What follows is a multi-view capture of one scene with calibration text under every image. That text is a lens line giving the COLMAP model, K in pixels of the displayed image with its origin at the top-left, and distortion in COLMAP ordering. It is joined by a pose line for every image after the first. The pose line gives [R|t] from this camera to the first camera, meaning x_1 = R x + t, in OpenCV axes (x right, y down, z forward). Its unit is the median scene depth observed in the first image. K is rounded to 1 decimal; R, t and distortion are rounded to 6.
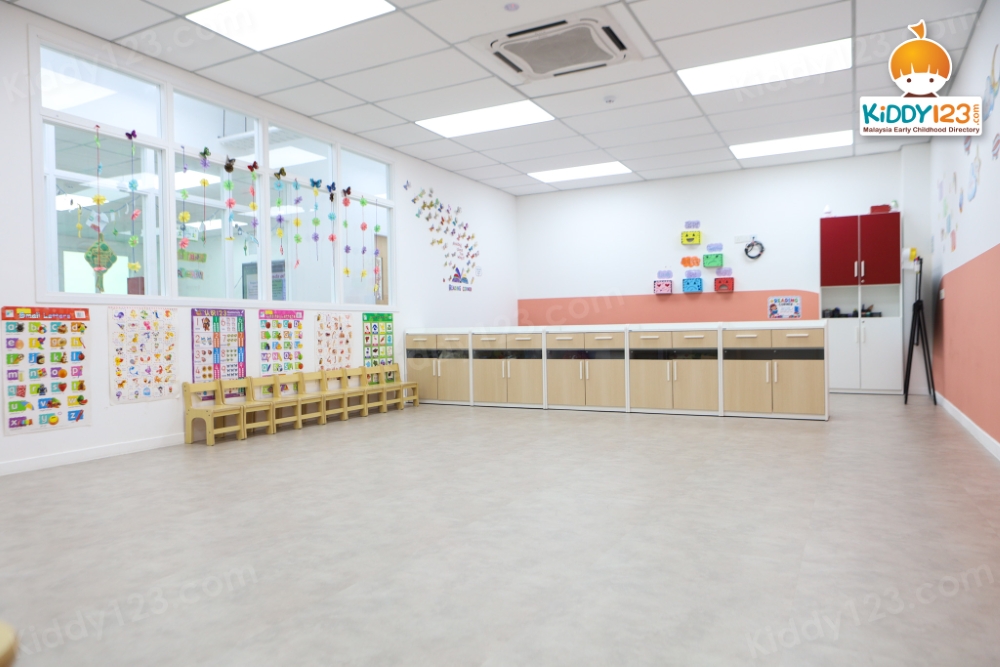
lens RADIAL K [[734.6, 0, 495.2], [0, 734.6, 328.2], [0, 0, 1]] dist [0.010906, 0.007410]
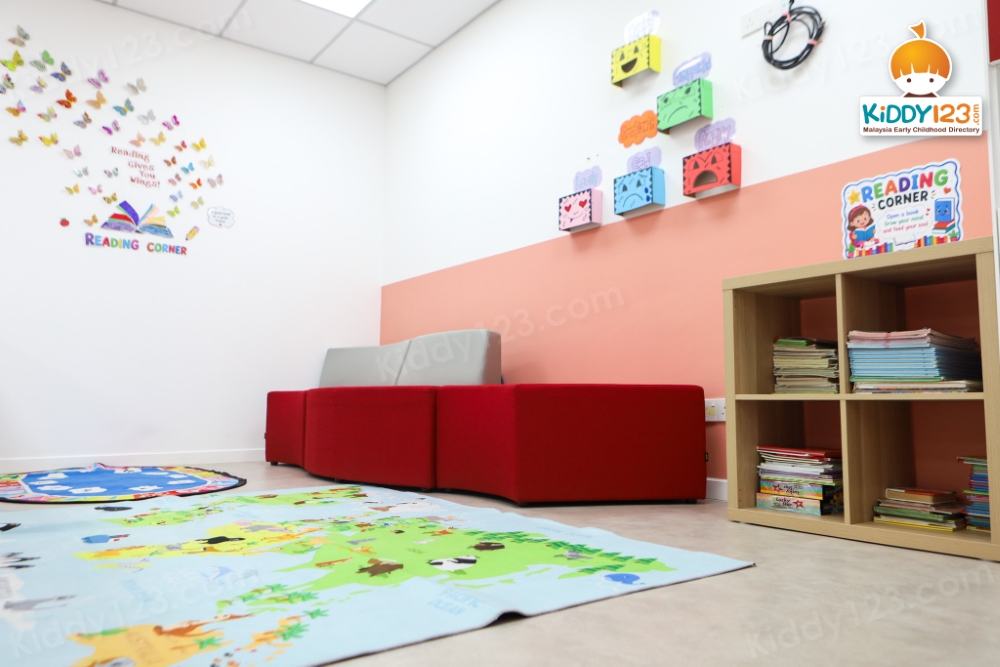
lens RADIAL K [[734.6, 0, 505.3], [0, 734.6, 343.8], [0, 0, 1]] dist [0.010906, 0.007410]
pose [[0.892276, -0.020830, -0.451010, 0.380206], [-0.014375, 0.997118, -0.074492, 0.041674], [0.451262, 0.072950, 0.889405, 0.687922]]
